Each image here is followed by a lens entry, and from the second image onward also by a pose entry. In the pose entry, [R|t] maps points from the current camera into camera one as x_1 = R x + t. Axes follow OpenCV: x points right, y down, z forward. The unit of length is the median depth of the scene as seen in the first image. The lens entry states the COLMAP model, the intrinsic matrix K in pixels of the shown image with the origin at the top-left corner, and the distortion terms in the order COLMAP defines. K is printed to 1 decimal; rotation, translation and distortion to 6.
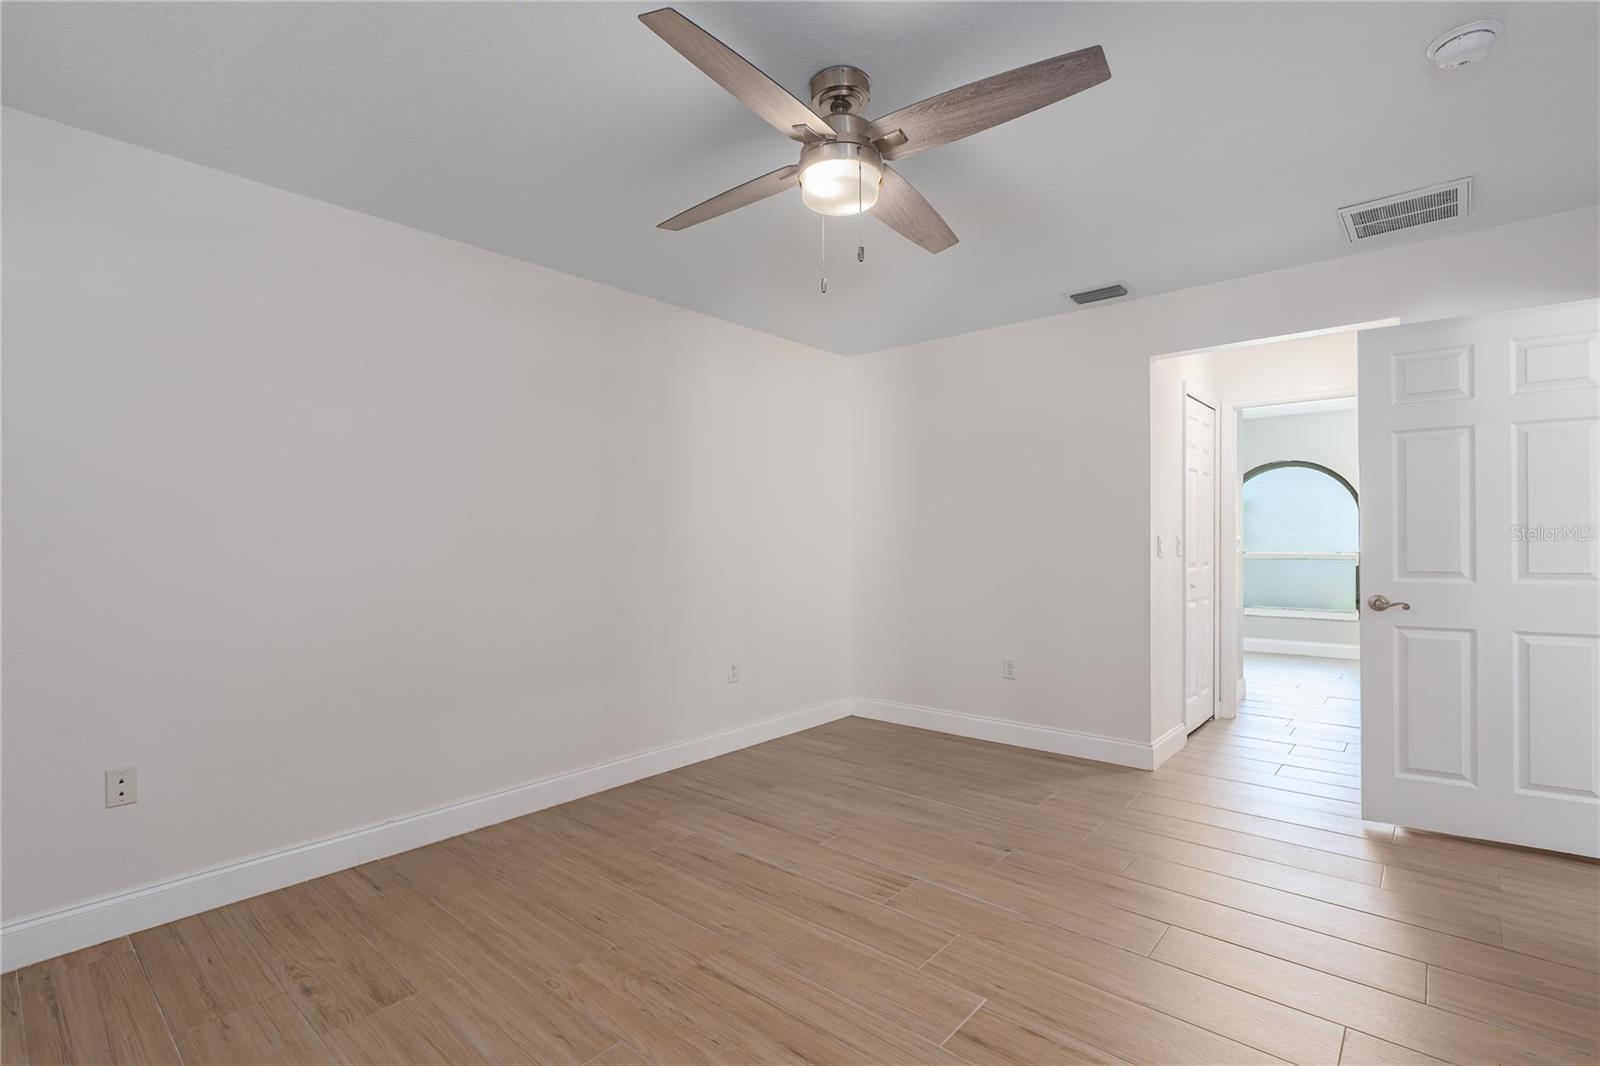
lens RADIAL K [[741.2, 0, 798.1], [0, 741.2, 535.6], [0, 0, 1]] dist [-0.002728, 0.000153]
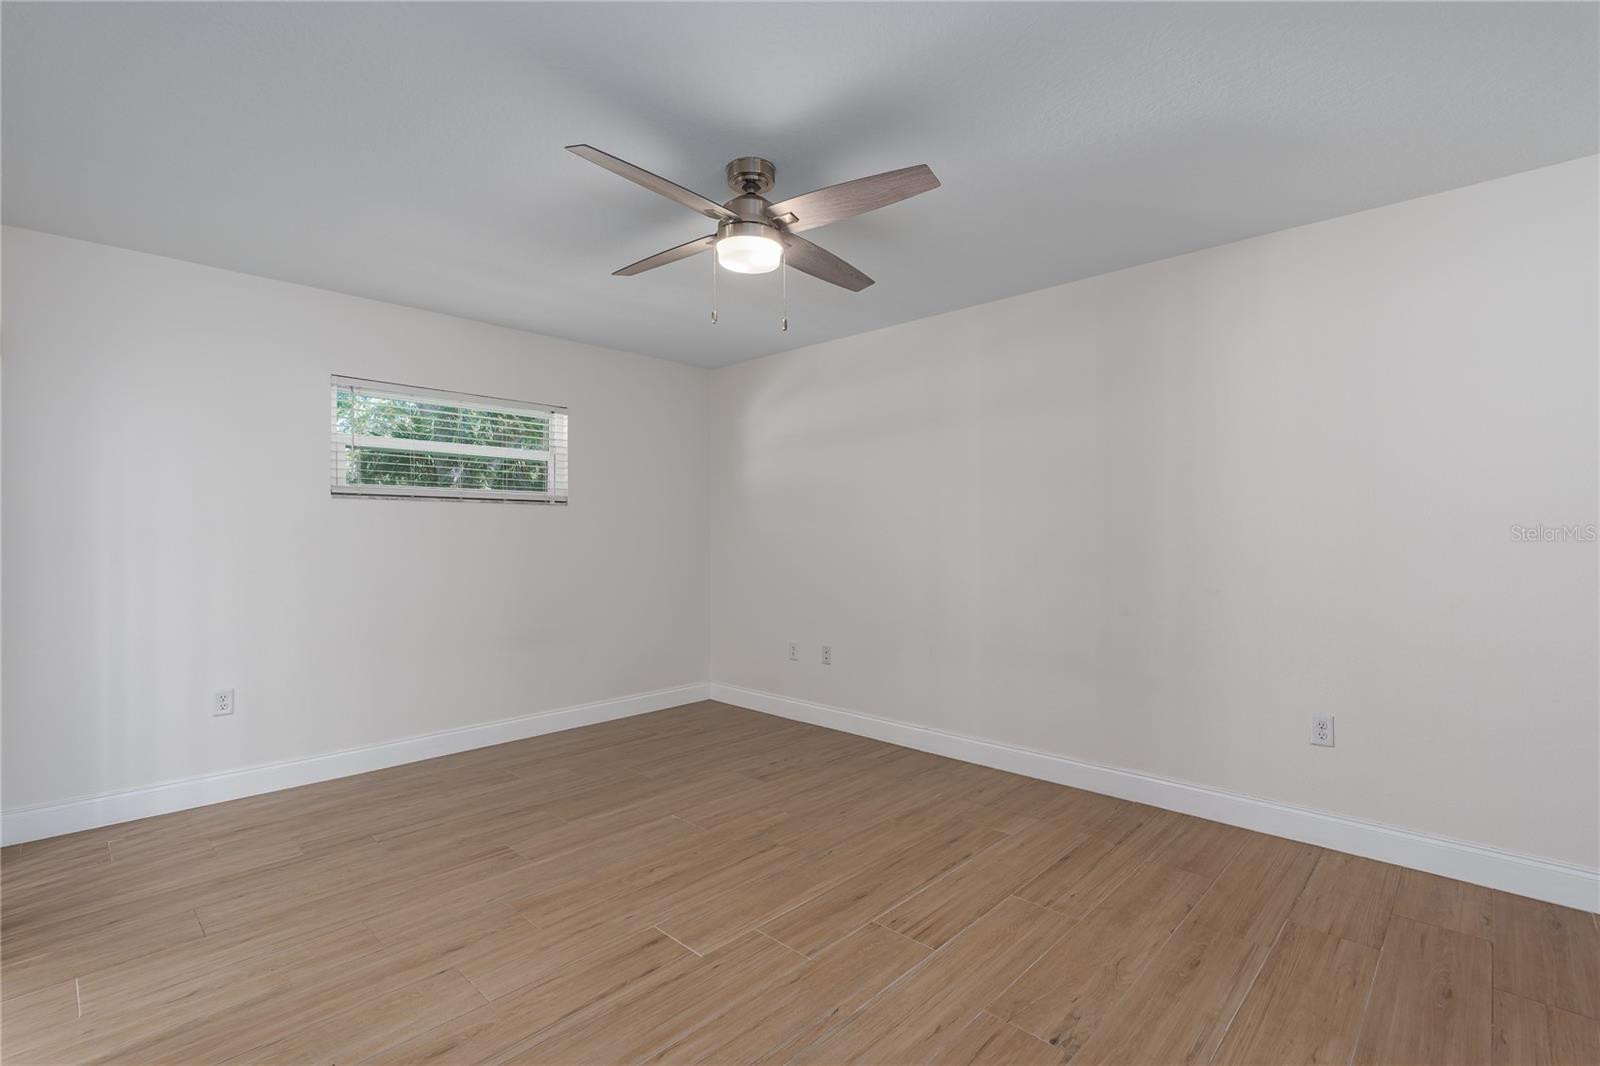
lens RADIAL K [[741.2, 0, 798.8], [0, 741.2, 533.7], [0, 0, 1]] dist [-0.002728, 0.000153]
pose [[-0.055801, 0.004454, -0.998432, 0.926504], [0.009087, 0.999951, 0.003953, -0.008466], [0.998401, -0.008852, -0.055839, 0.829772]]
